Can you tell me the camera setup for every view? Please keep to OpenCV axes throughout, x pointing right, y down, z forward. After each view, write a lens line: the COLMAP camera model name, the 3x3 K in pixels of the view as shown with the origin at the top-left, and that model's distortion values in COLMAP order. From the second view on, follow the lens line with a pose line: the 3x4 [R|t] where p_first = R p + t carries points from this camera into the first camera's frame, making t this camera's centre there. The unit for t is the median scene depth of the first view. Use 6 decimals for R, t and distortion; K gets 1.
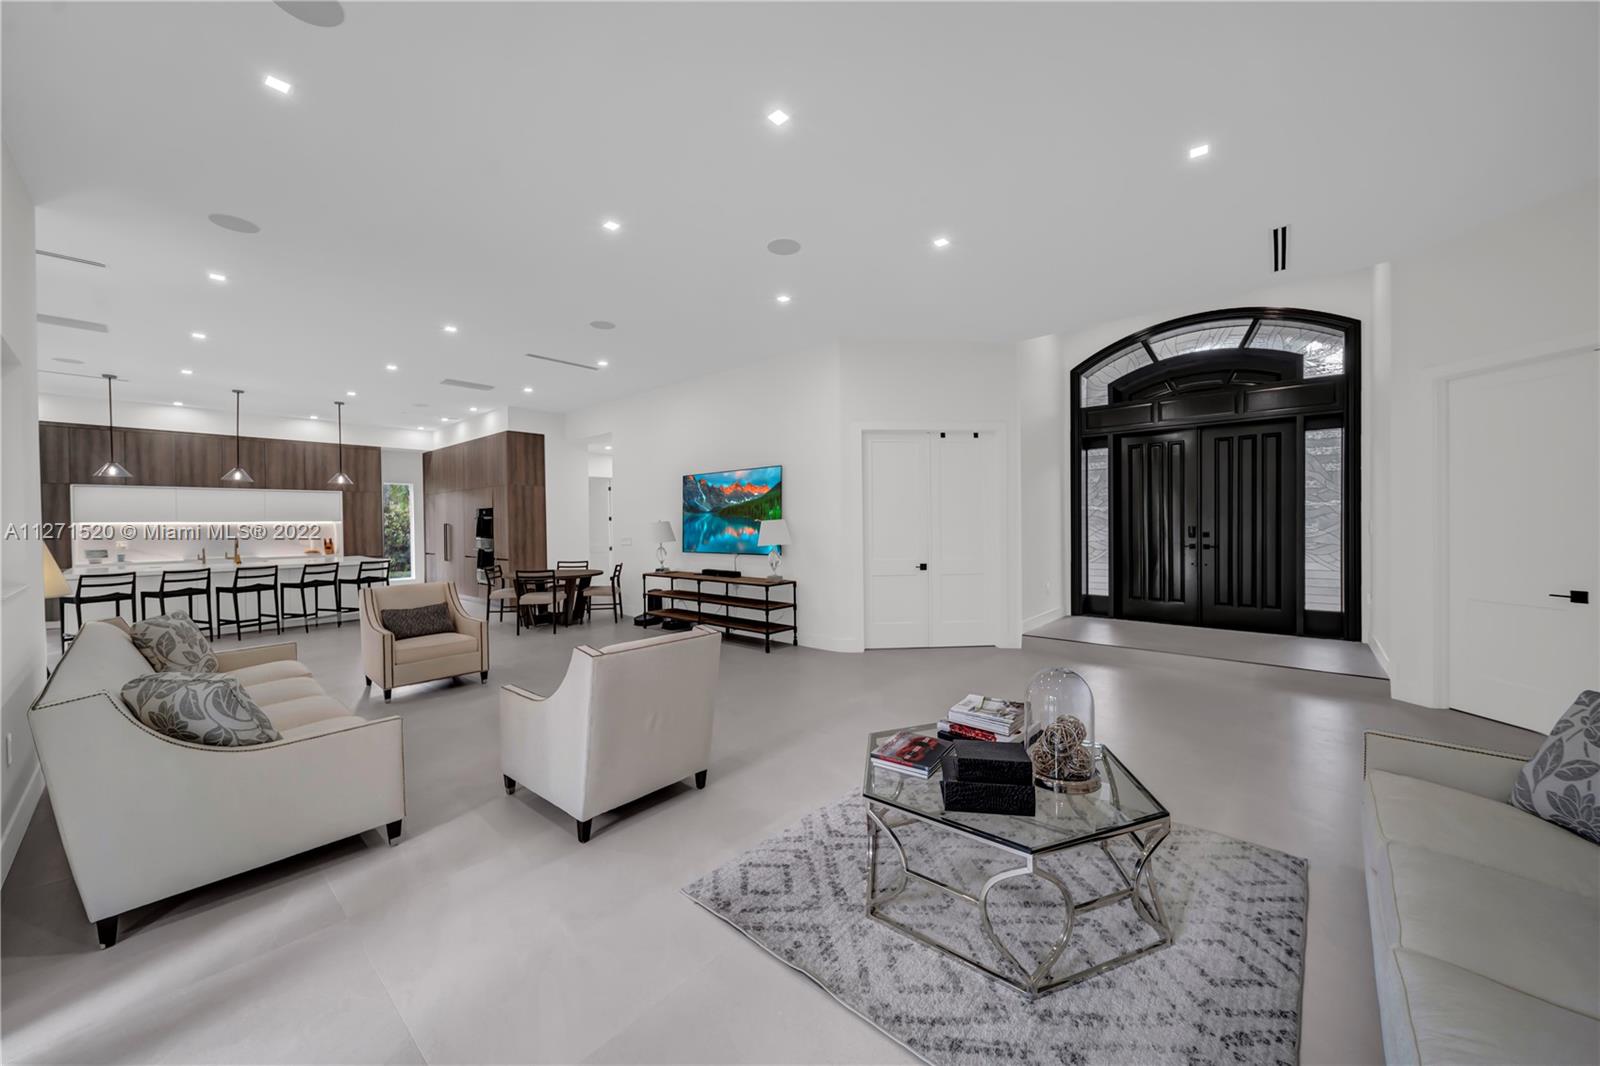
lens RADIAL K [[571.6, 0, 805.3], [0, 571.6, 530.1], [0, 0, 1]] dist [0.000233, -0.000583]
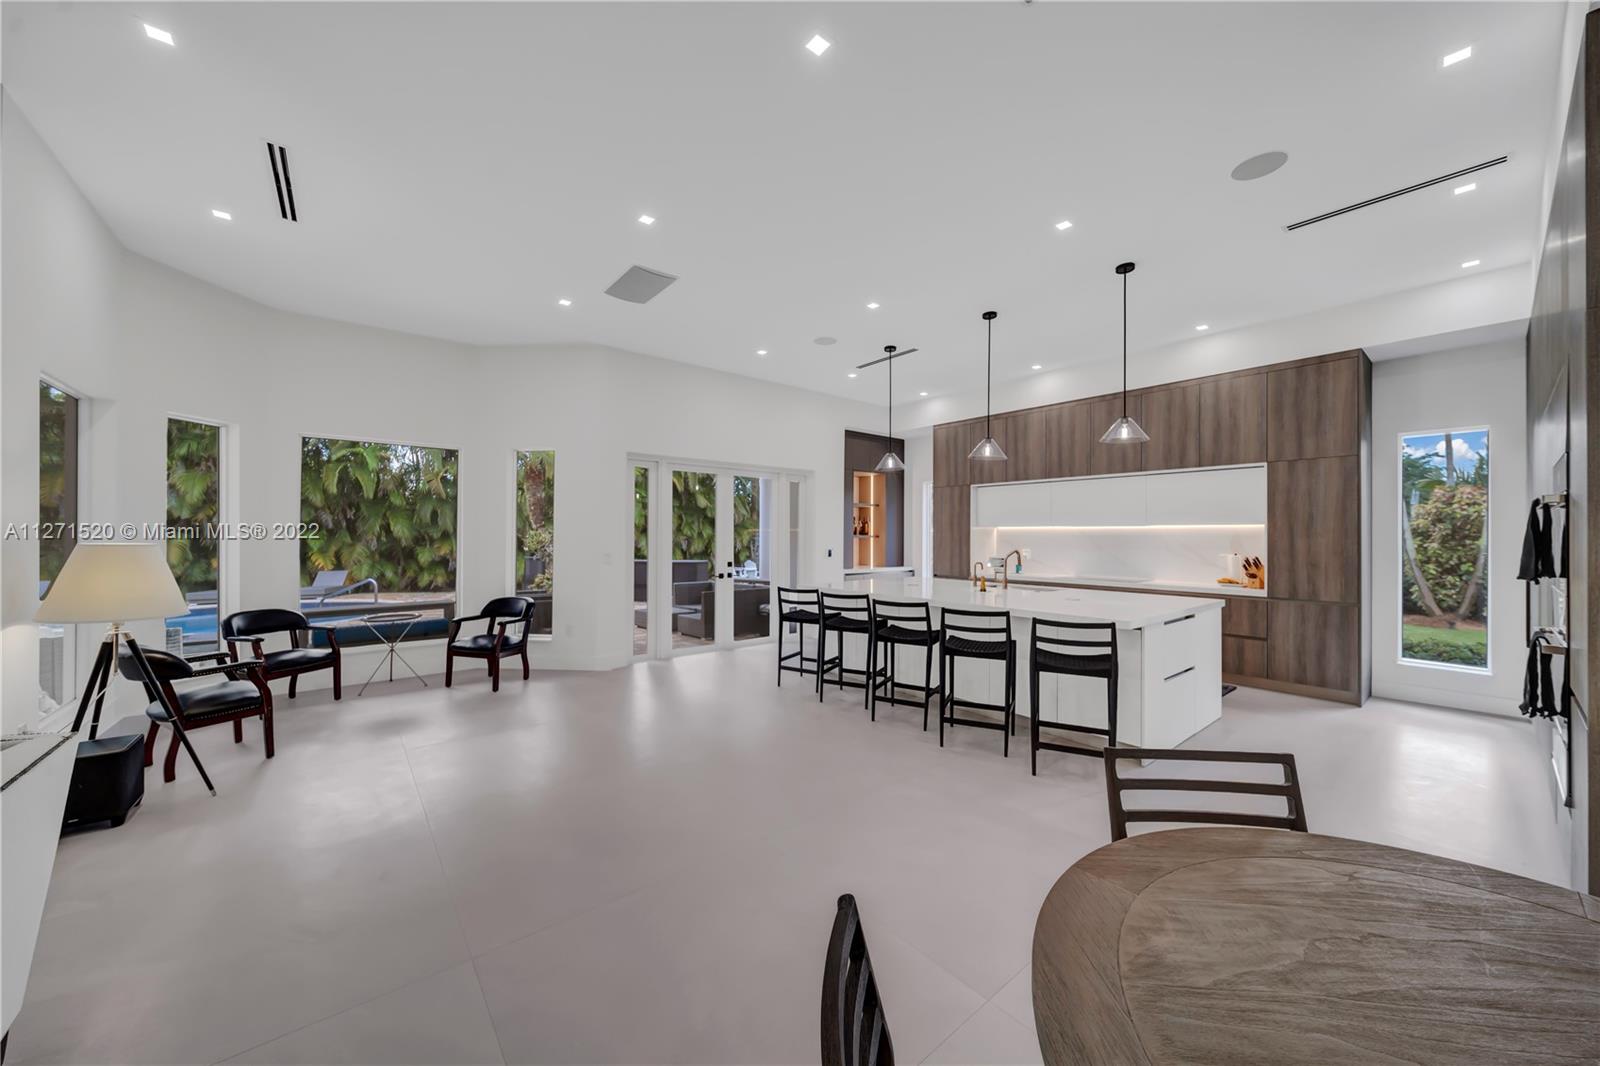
lens RADIAL K [[571.6, 0, 798.9], [0, 571.6, 535.1], [0, 0, 1]] dist [0.000233, -0.000583]
pose [[-0.173628, 0.009421, -0.984766, -0.290683], [-0.013040, 0.999845, 0.011864, -0.006684], [0.984725, 0.014901, -0.173478, 0.774595]]
